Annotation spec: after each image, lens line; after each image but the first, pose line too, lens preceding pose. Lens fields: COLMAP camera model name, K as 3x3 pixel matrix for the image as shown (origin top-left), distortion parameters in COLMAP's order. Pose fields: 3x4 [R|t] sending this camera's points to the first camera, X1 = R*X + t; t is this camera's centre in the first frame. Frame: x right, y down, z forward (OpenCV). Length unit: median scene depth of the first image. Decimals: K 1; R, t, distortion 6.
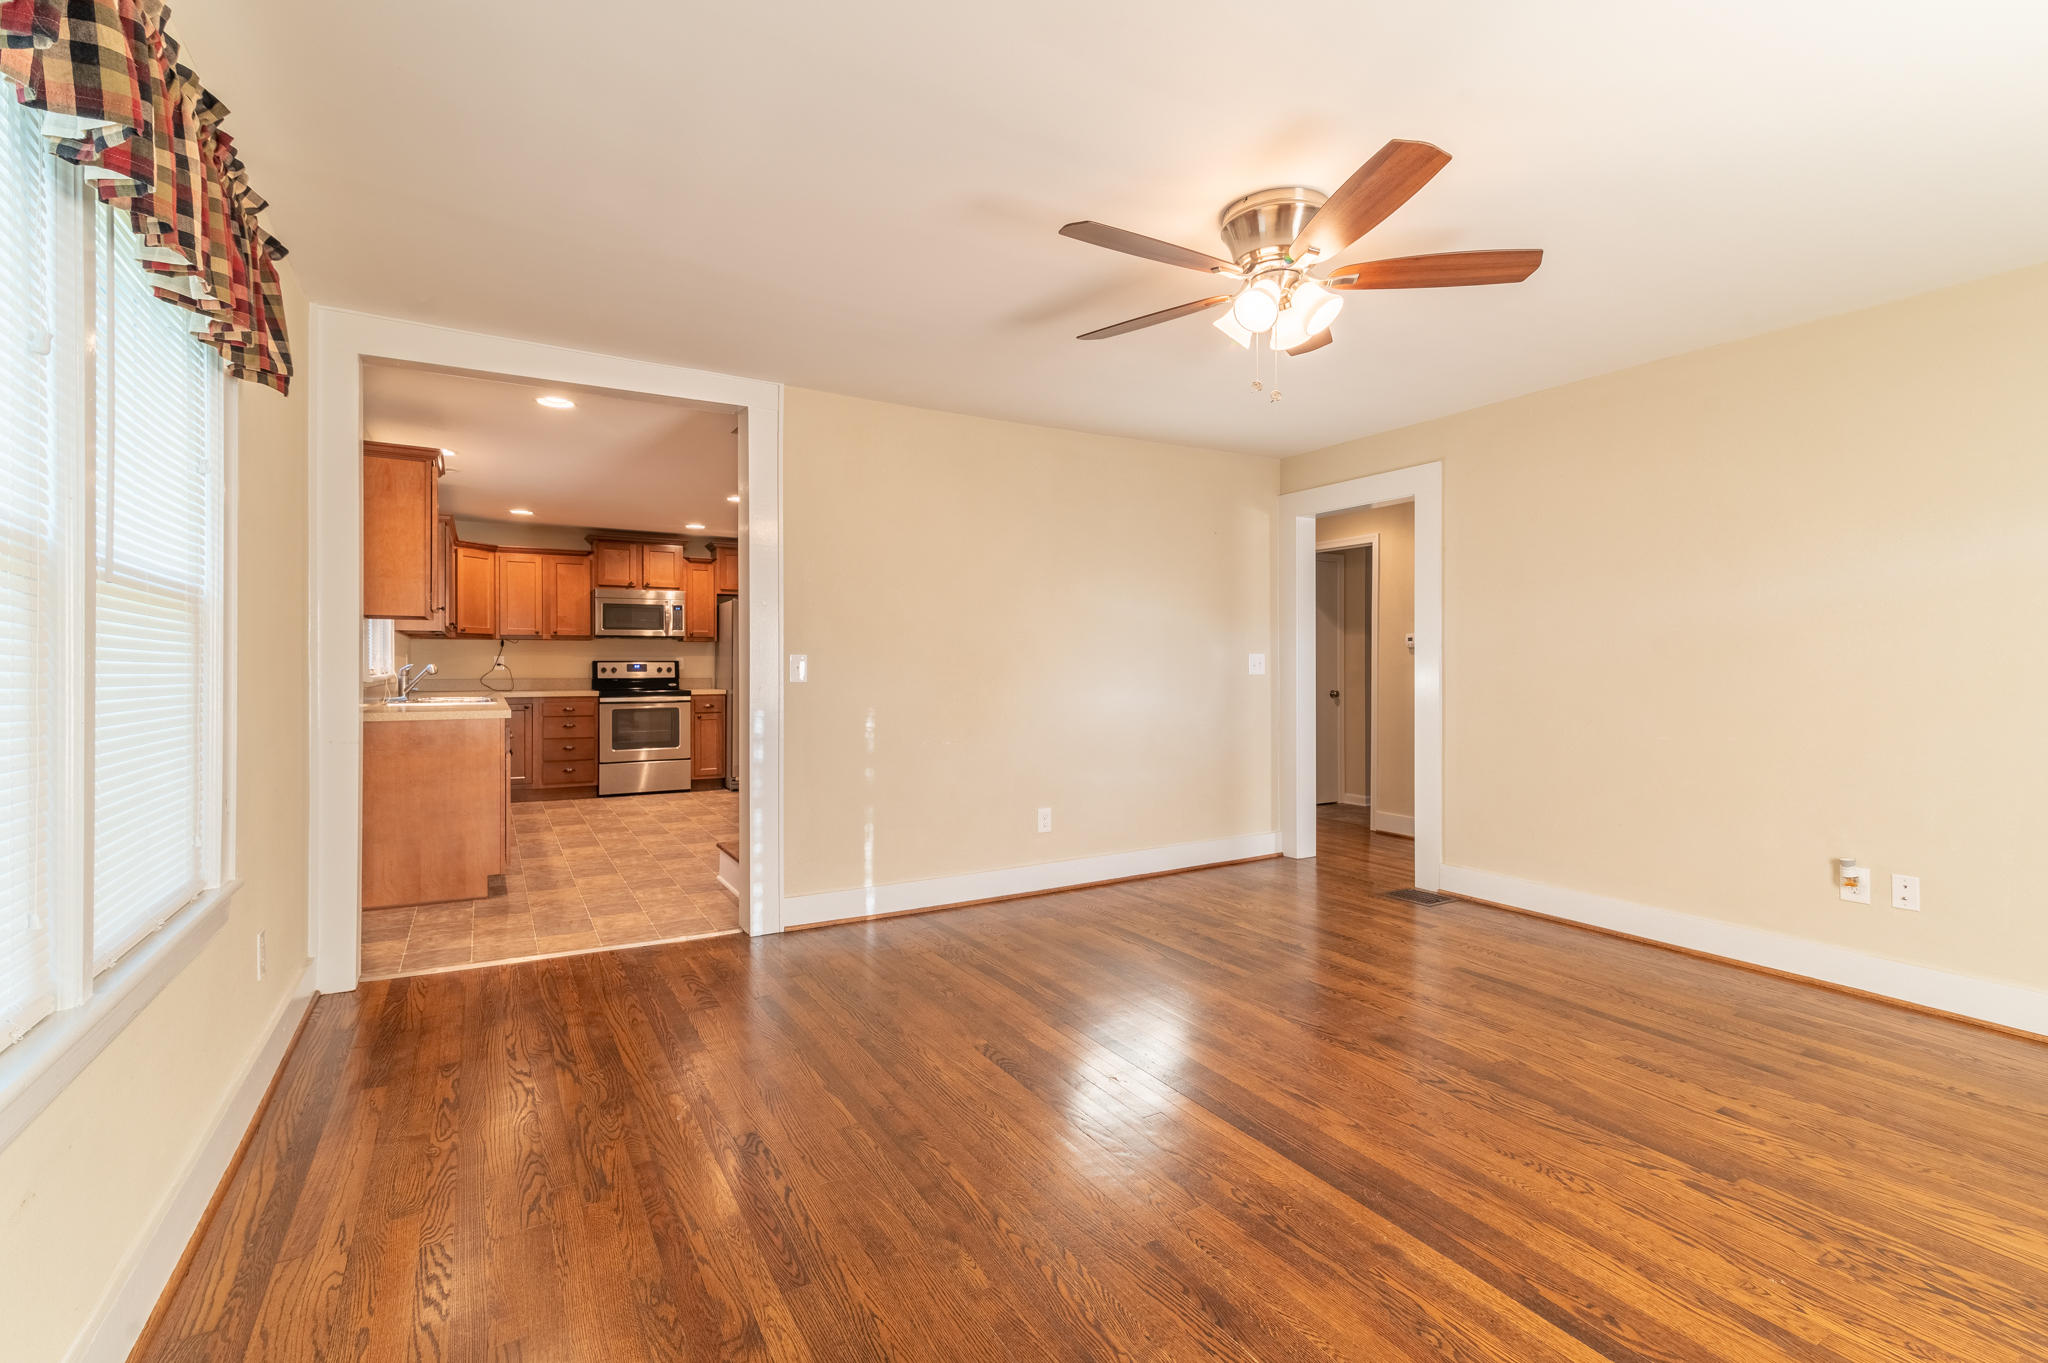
lens RADIAL K [[927.1, 0, 1020.9], [0, 927.1, 666.5], [0, 0, 1]] dist [0.010360, 0.000303]
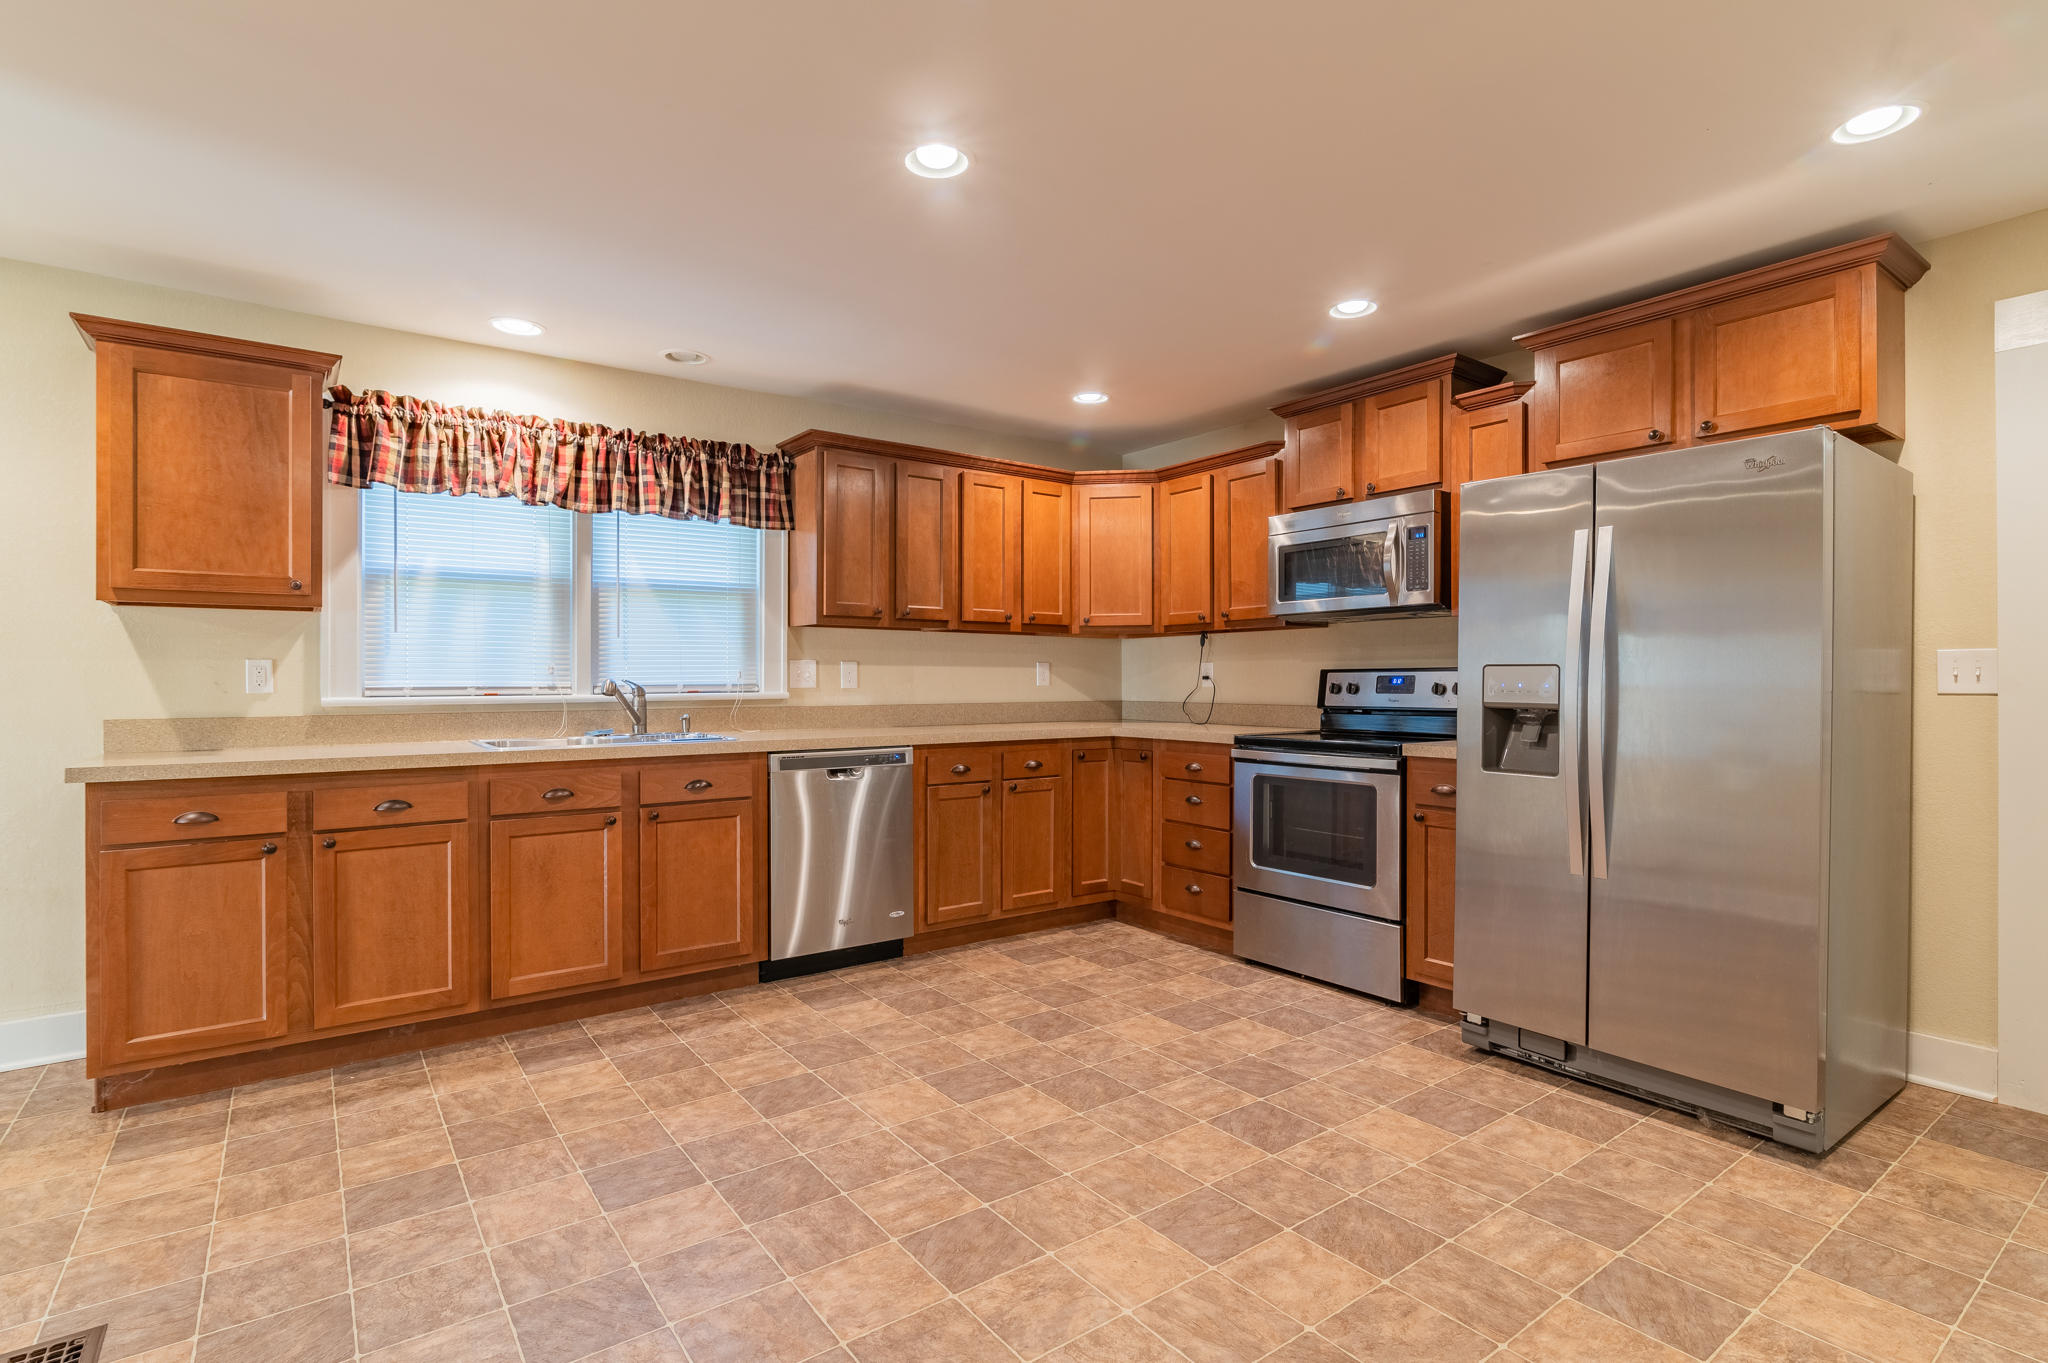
lens RADIAL K [[986.3, 0, 1030.8], [0, 986.3, 686.0], [0, 0, 1]] dist [-0.024035, 0.006404]
pose [[0.120790, 0.008370, -0.992643, 0.048406], [0.000558, 0.999964, 0.008500, -0.003475], [0.992678, -0.001581, 0.120781, 1.429000]]
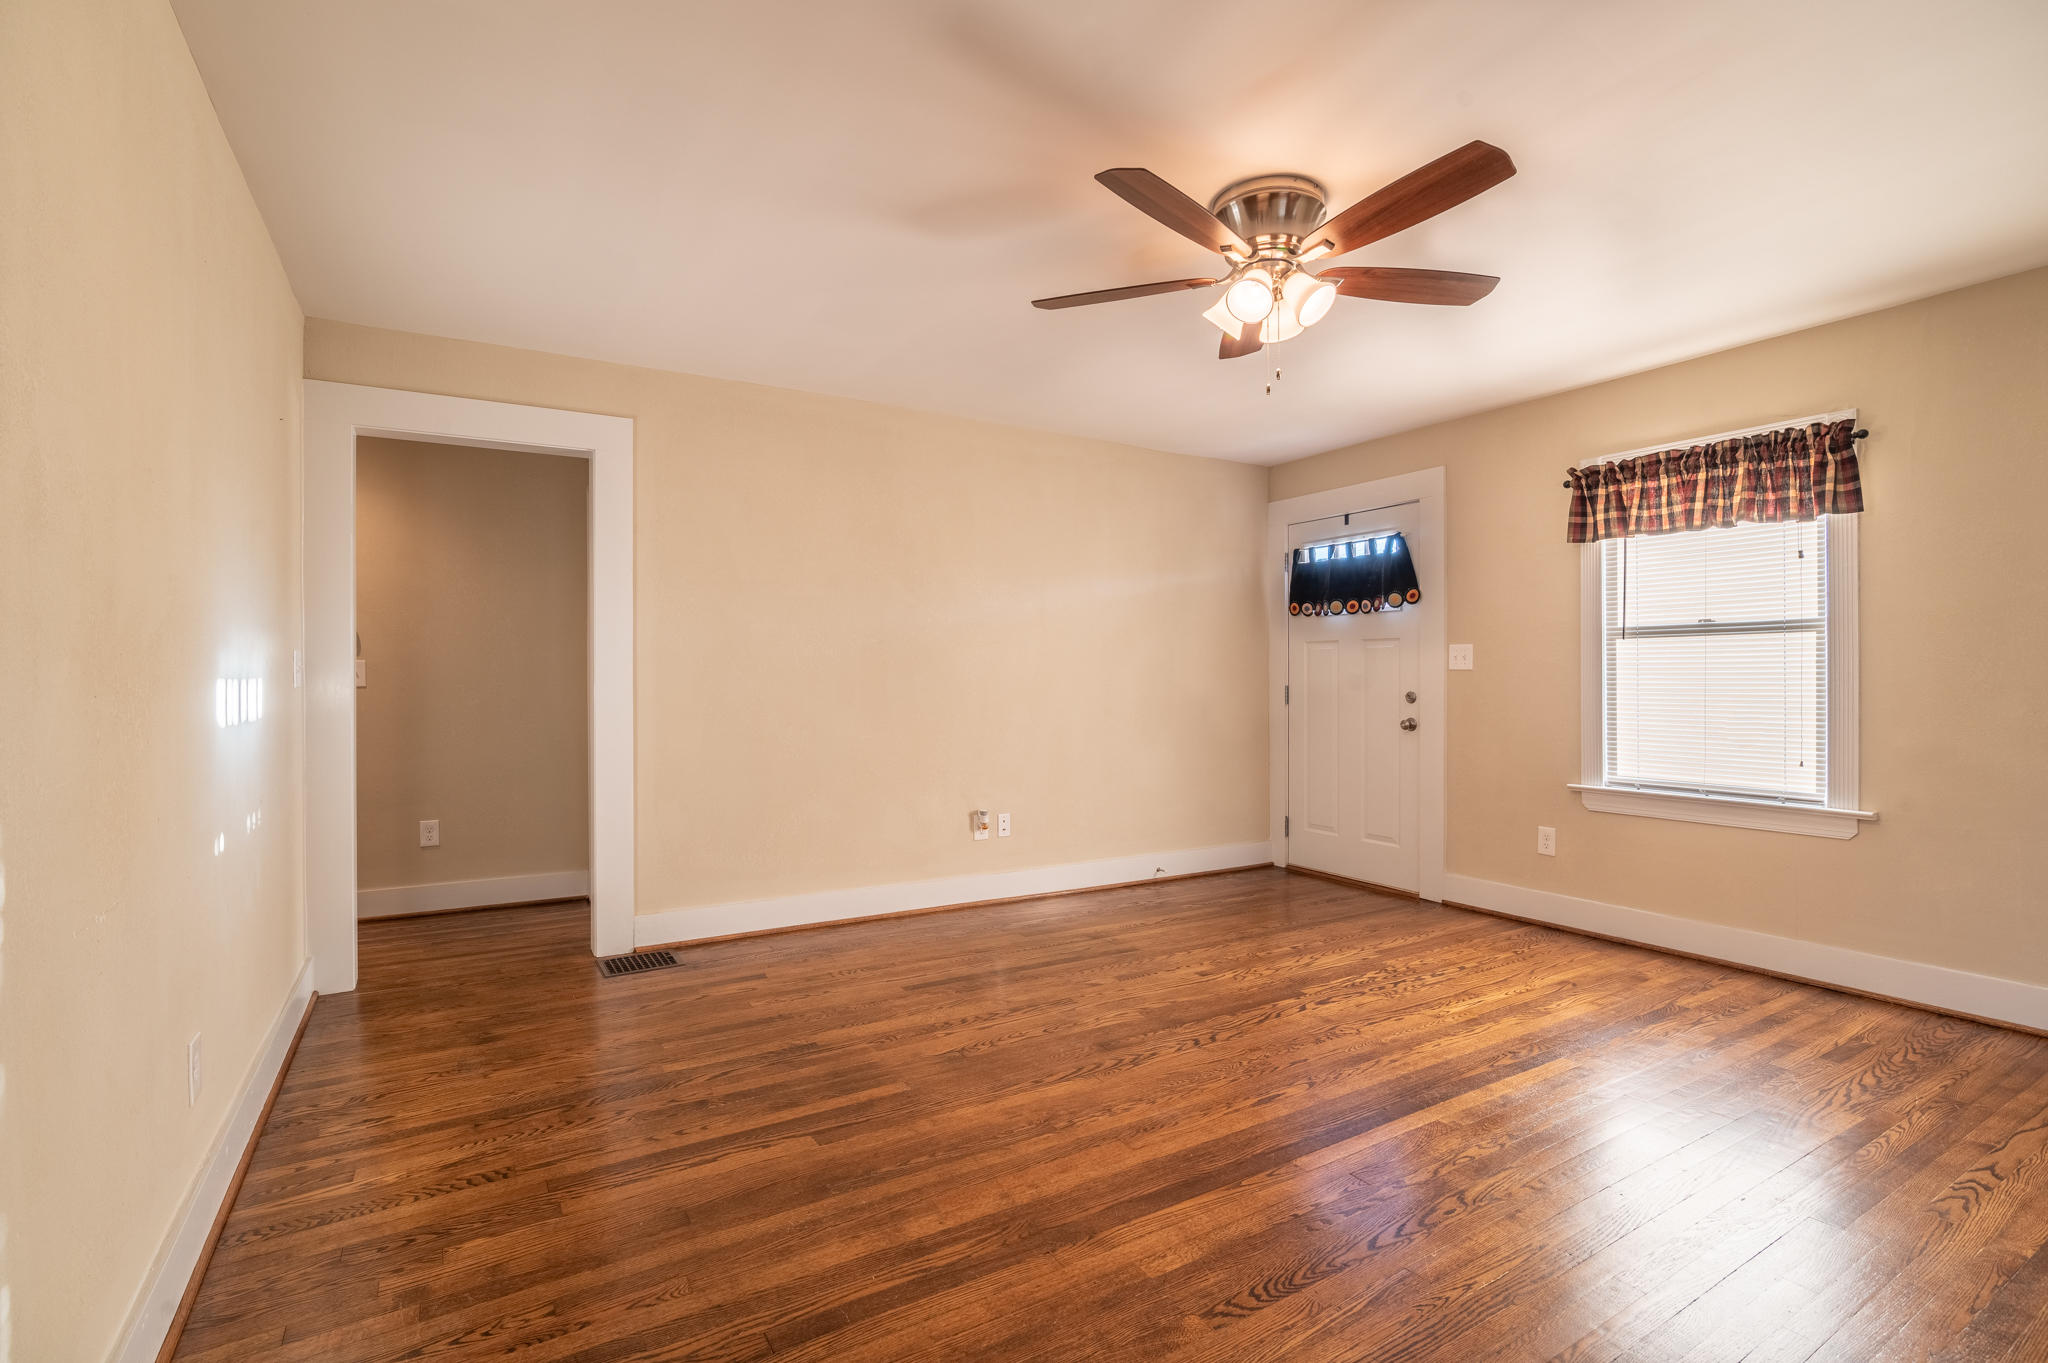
lens RADIAL K [[944.6, 0, 1024.0], [0, 944.6, 681.5], [0, 0, 1]] dist [-0.014629, 0.000145]
pose [[-0.017970, -0.005488, 0.999823, -0.365928], [0.001119, 0.999984, 0.005509, 0.003890], [-0.999838, 0.001218, -0.017964, 0.663343]]
